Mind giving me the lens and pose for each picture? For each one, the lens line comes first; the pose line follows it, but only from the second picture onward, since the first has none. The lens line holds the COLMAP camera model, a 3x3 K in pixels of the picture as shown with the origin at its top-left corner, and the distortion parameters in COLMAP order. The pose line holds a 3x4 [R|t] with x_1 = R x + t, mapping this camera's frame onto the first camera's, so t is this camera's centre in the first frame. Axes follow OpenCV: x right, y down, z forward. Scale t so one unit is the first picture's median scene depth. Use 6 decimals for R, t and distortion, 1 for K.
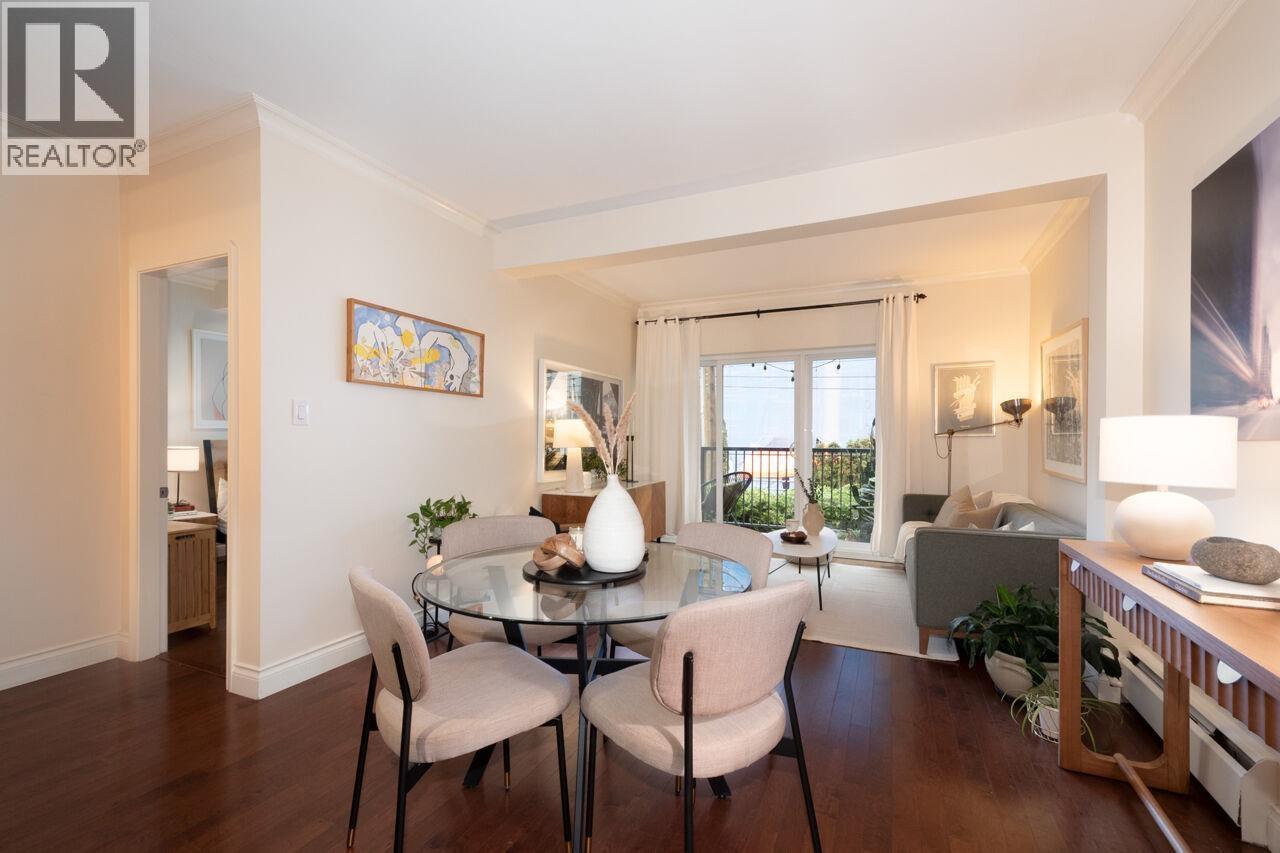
lens RADIAL K [[564.0, 0, 647.2], [0, 564.0, 427.8], [0, 0, 1]] dist [0.013064, -0.002011]
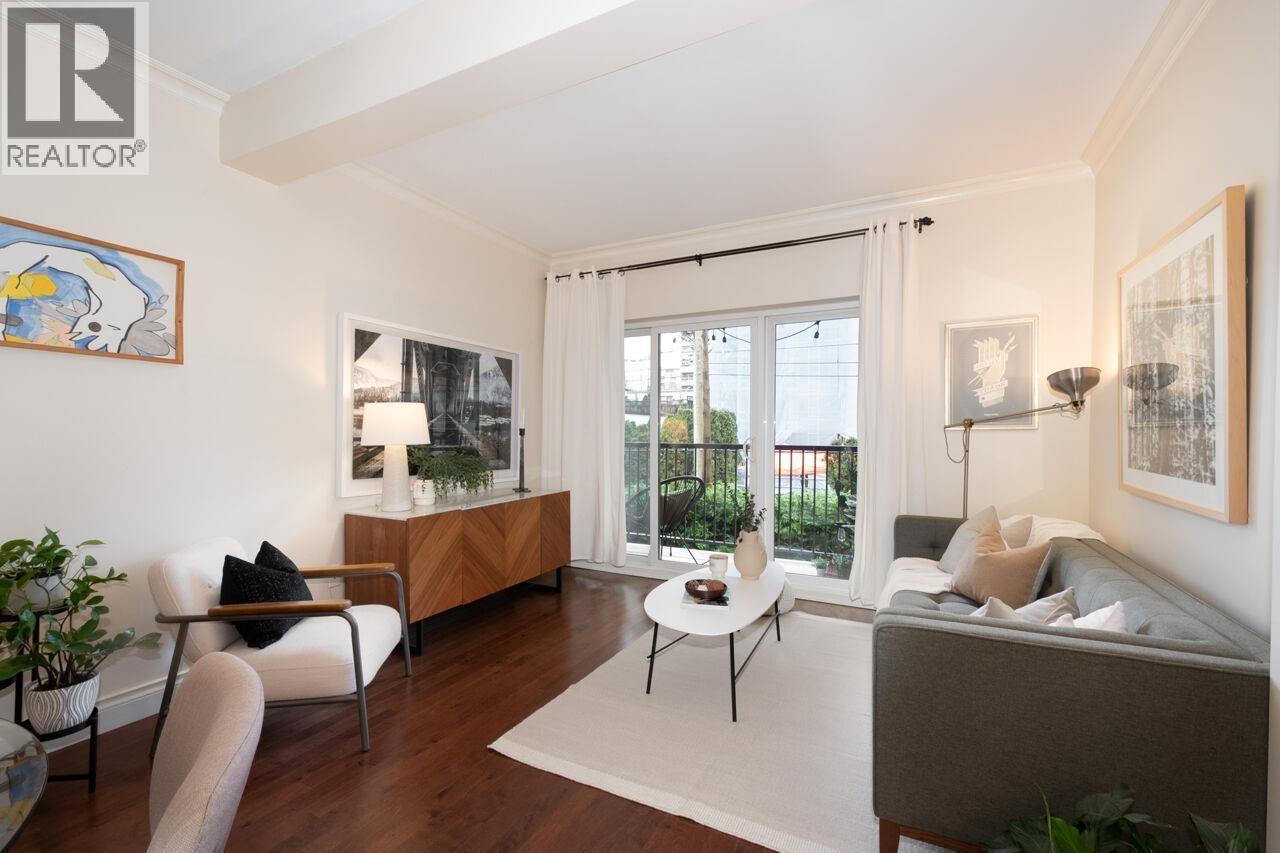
lens RADIAL K [[564.0, 0, 642.2], [0, 564.0, 427.7], [0, 0, 1]] dist [0.013064, -0.002011]
pose [[0.998557, 0.001587, -0.053682, 0.202671], [-0.001105, 0.999959, 0.008999, 0.008027], [0.053694, -0.008927, 0.998518, 0.336629]]
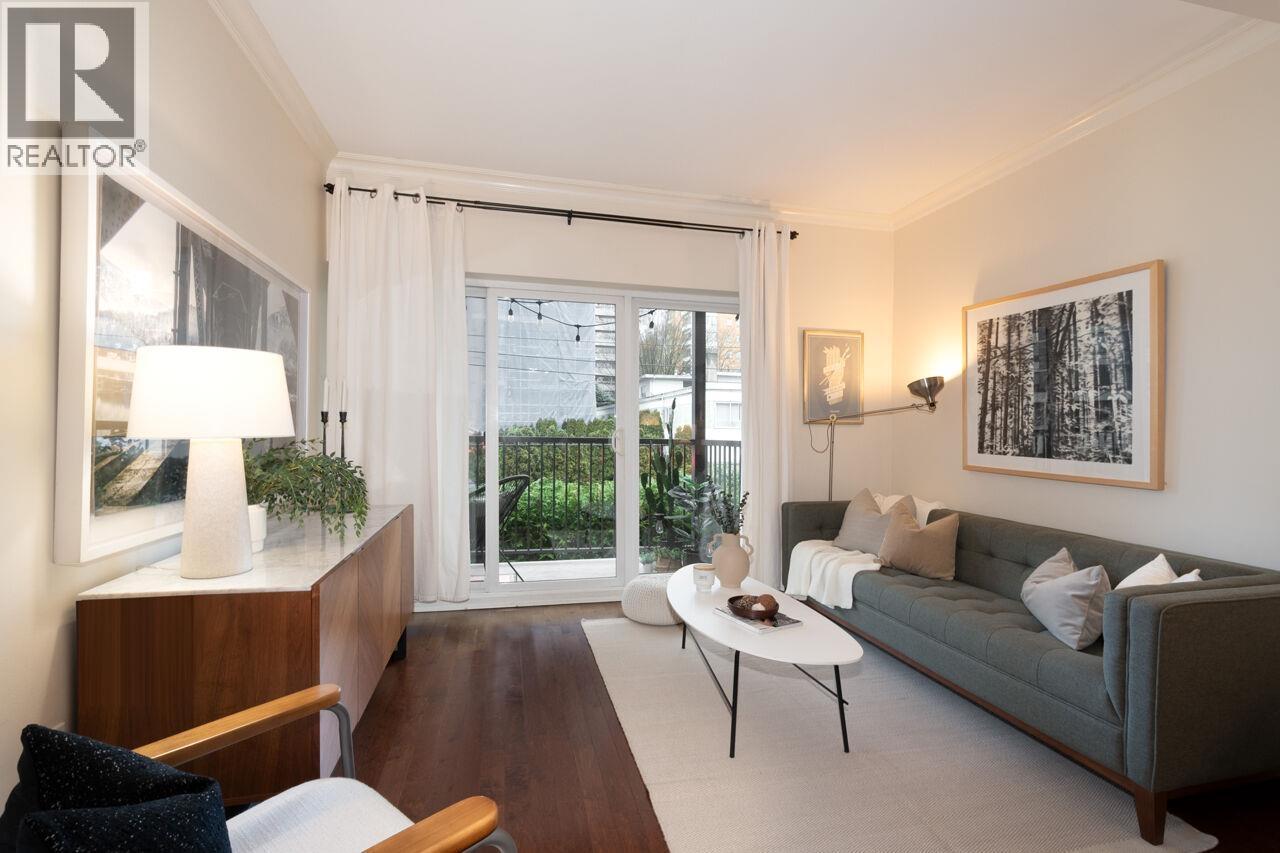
lens RADIAL K [[564.0, 0, 640.8], [0, 564.0, 419.1], [0, 0, 1]] dist [0.013064, -0.002011]
pose [[0.792443, 0.022418, 0.609534, -0.136309], [-0.024416, 0.999689, -0.005024, 0.020312], [-0.609457, -0.010901, 0.792744, 0.584795]]
